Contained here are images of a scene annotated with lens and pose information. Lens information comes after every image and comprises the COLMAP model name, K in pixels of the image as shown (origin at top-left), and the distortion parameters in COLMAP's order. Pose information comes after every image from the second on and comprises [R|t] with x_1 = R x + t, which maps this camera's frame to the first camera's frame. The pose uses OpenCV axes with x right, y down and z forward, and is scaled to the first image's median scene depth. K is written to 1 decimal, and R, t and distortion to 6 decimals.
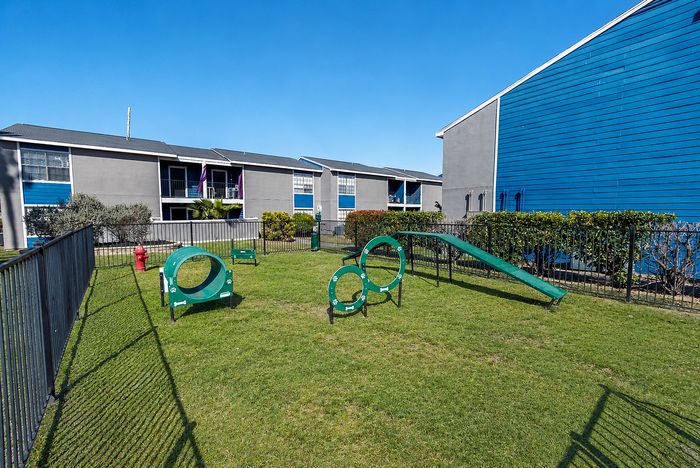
lens RADIAL K [[311.5, 0, 355.6], [0, 311.5, 236.3], [0, 0, 1]] dist [-0.001077, 0.000662]
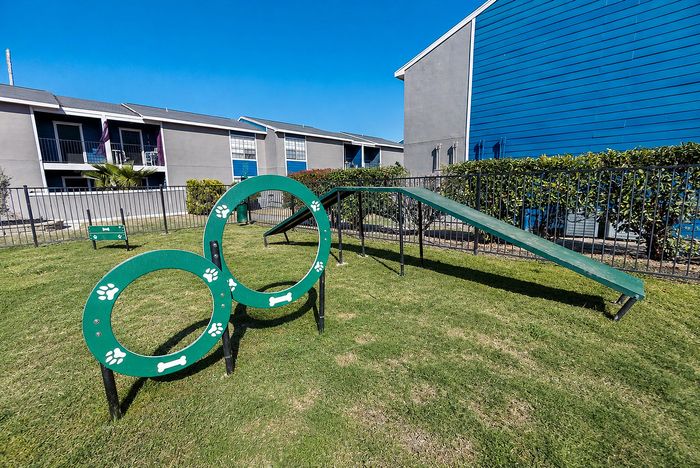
lens RADIAL K [[311.5, 0, 355.1], [0, 311.5, 232.2], [0, 0, 1]] dist [-0.001077, 0.000662]
pose [[0.992600, -0.036401, 0.115844, 0.037085], [0.028259, 0.997064, 0.071163, 0.012463], [-0.118094, -0.067363, 0.990715, 0.144499]]
